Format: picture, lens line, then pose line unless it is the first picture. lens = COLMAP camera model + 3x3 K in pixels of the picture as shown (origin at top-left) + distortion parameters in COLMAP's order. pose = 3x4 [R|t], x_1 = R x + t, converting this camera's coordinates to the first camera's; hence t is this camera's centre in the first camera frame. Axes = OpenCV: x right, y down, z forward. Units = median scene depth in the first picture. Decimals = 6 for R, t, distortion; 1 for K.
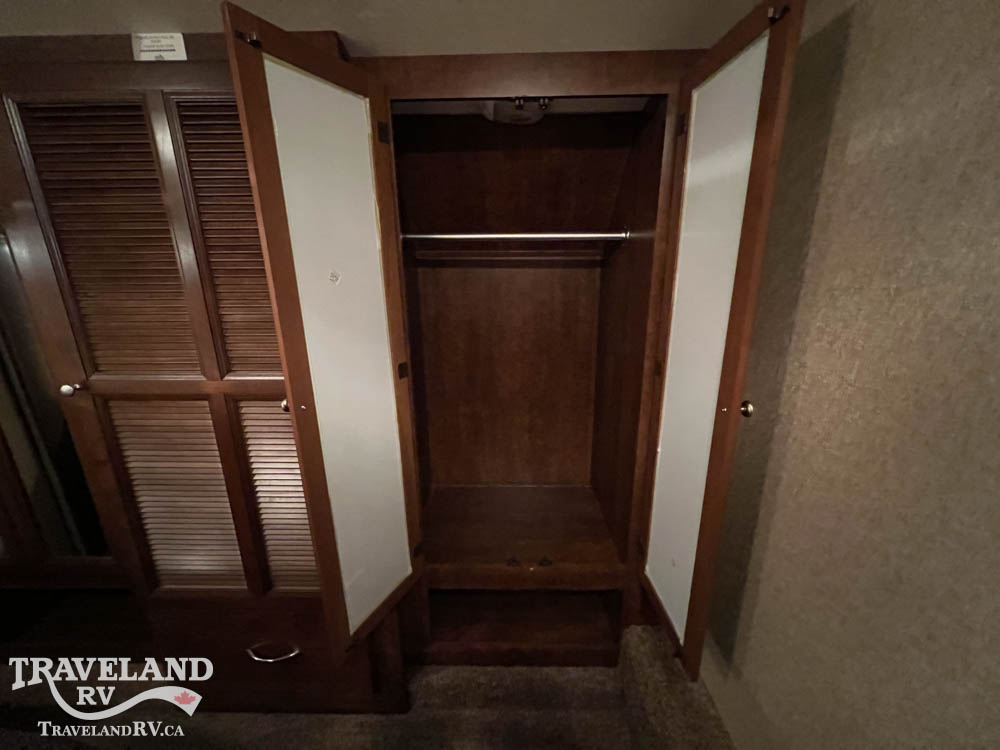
lens RADIAL K [[400.8, 0, 496.9], [0, 400.8, 380.2], [0, 0, 1]] dist [-0.002500, 0.000809]
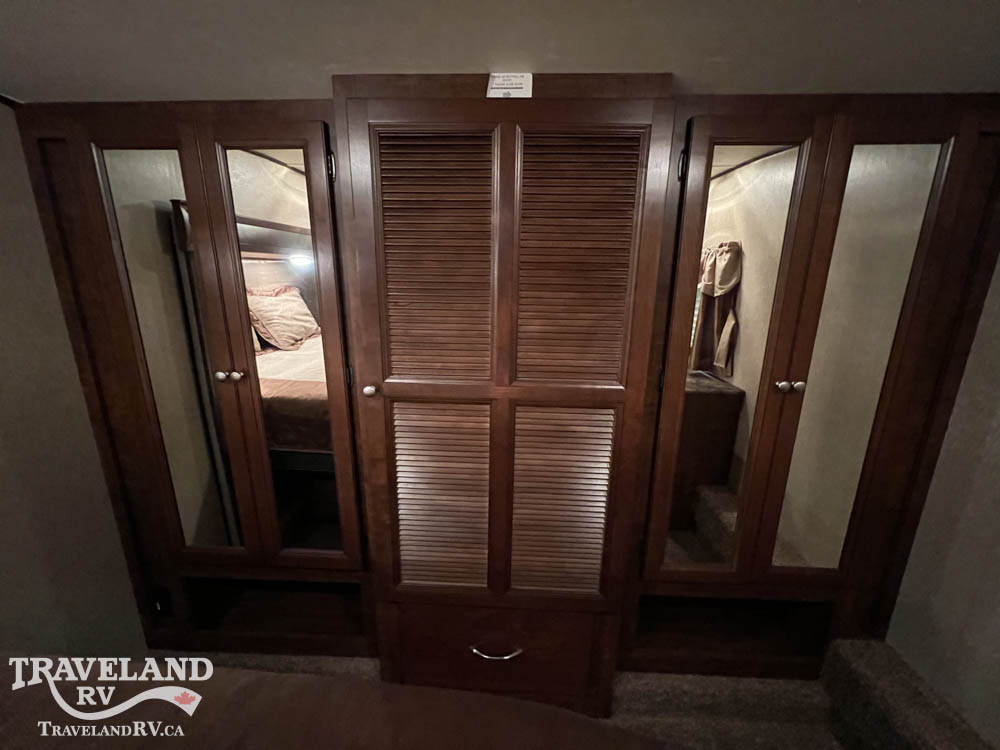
lens RADIAL K [[400.8, 0, 500.4], [0, 400.8, 373.1], [0, 0, 1]] dist [-0.002500, 0.000809]
pose [[0.999409, 0.027442, -0.020719, -0.684947], [-0.028156, 0.998991, -0.034994, 0.002843], [0.019738, 0.035557, 0.999173, -0.066704]]
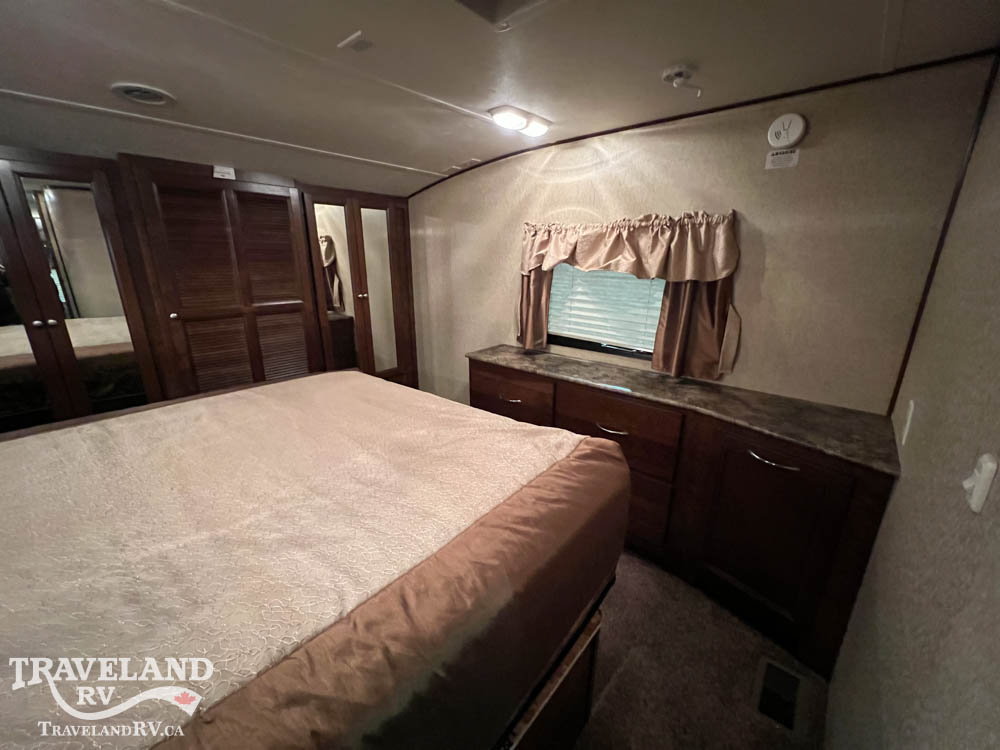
lens RADIAL K [[400.8, 0, 496.6], [0, 400.8, 374.2], [0, 0, 1]] dist [-0.002500, 0.000809]
pose [[0.643876, -0.204909, 0.737181, -1.558879], [0.199679, 0.975085, 0.096631, 0.444910], [-0.738615, 0.084981, 0.668750, -1.581611]]
